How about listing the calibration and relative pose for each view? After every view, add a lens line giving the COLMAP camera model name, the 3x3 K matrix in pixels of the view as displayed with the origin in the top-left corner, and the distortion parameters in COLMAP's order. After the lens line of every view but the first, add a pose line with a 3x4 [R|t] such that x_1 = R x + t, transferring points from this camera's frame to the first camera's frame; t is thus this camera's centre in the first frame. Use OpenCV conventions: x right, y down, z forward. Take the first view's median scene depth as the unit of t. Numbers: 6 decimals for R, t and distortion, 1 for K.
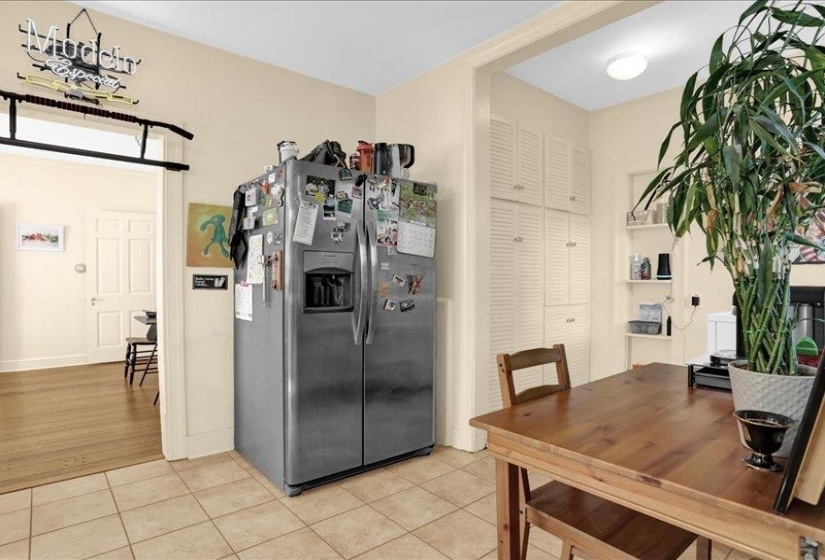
lens RADIAL K [[450.0, 0, 412.3], [0, 450.0, 279.4], [0, 0, 1]] dist [-0.036658, 0.007881]
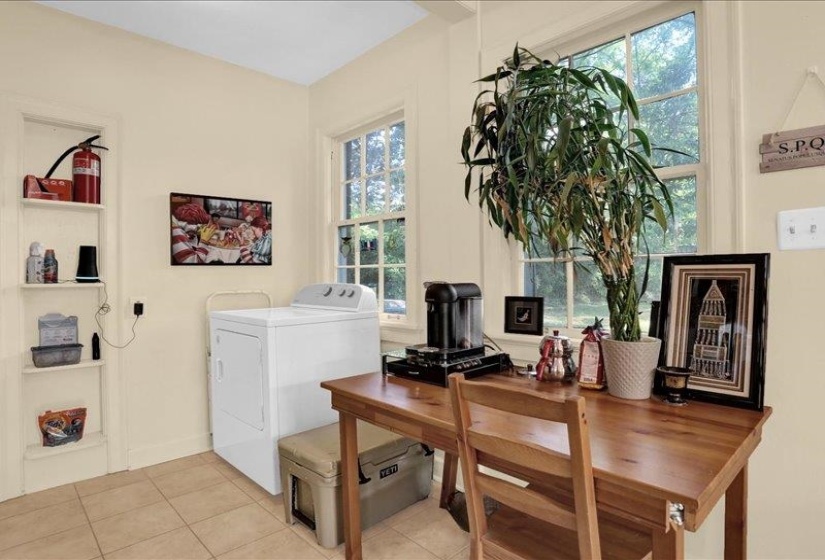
lens RADIAL K [[450.0, 0, 412.5], [0, 450.0, 279.0], [0, 0, 1]] dist [-0.036658, 0.007881]
pose [[-0.063224, -0.005089, 0.997986, -0.320351], [0.012504, 0.999904, 0.005891, -0.004530], [-0.997921, 0.012851, -0.063154, 1.001763]]
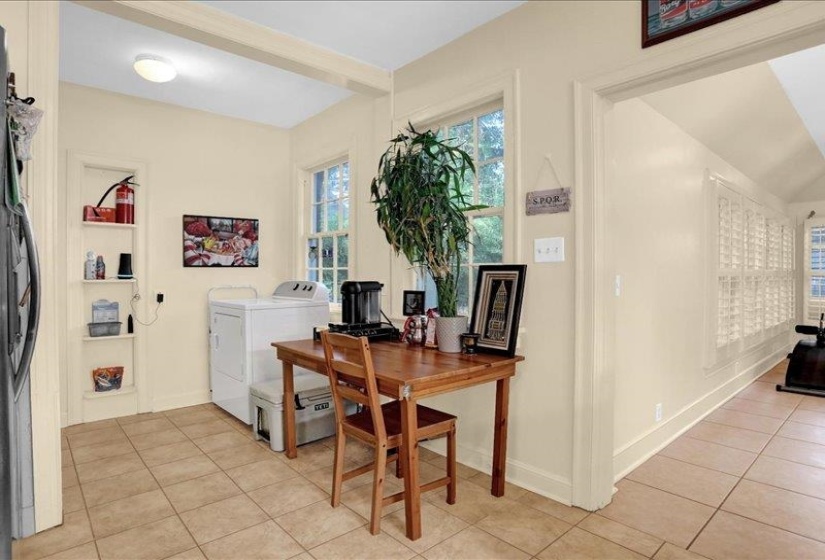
lens RADIAL K [[450.0, 0, 410.9], [0, 450.0, 279.9], [0, 0, 1]] dist [-0.036658, 0.007881]
pose [[-0.021738, -0.010016, 0.999714, -0.869197], [0.005063, 0.999936, 0.010129, -0.007673], [-0.999751, 0.005282, -0.021686, 0.704478]]
